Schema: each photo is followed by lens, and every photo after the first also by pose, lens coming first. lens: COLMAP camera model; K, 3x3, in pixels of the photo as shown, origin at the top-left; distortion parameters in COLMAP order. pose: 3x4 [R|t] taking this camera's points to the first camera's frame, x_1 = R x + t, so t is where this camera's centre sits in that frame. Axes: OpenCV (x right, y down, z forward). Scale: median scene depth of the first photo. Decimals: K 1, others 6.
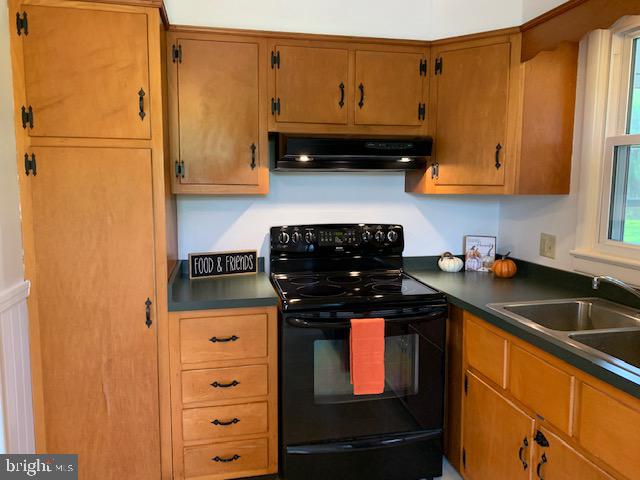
lens RADIAL K [[485.5, 0, 322.7], [0, 485.5, 234.4], [0, 0, 1]] dist [0.065932, -0.080195]
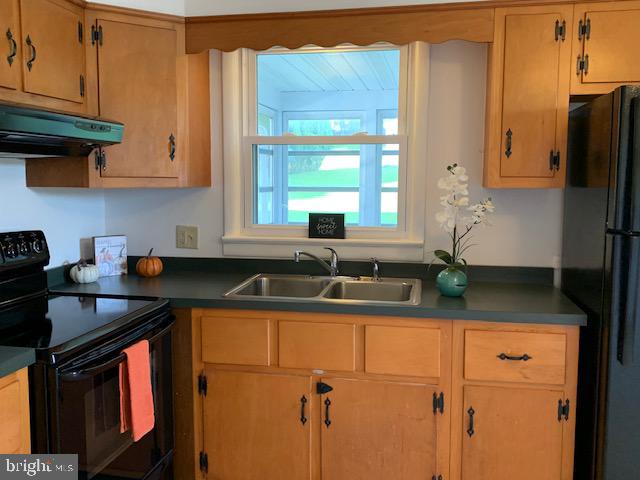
lens RADIAL K [[575.6, 0, 320.6], [0, 575.6, 230.3], [0, 0, 1]] dist [0.009619, -0.001273]
pose [[0.389437, -0.086990, 0.916936, -0.569171], [0.097016, 0.993866, 0.053084, -0.029413], [-0.915930, 0.068284, 0.395487, 0.296432]]
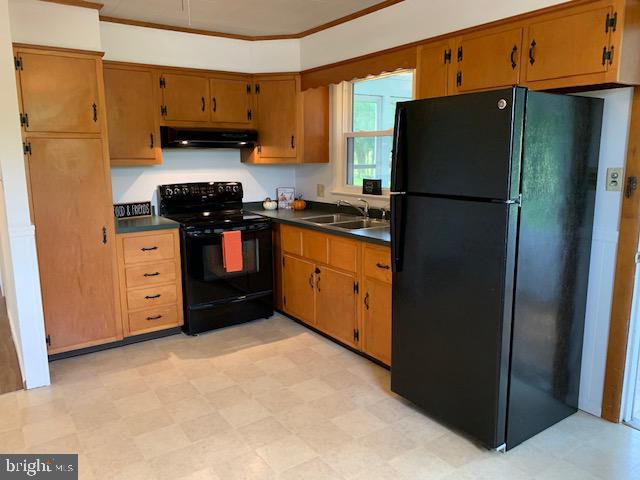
lens RADIAL K [[485.5, 0, 322.7], [0, 485.5, 234.4], [0, 0, 1]] dist [0.065932, -0.080195]
pose [[0.920360, -0.073825, 0.384042, -0.265698], [0.051191, 0.996313, 0.068843, 0.066863], [-0.387708, -0.043701, 0.920746, -0.741276]]
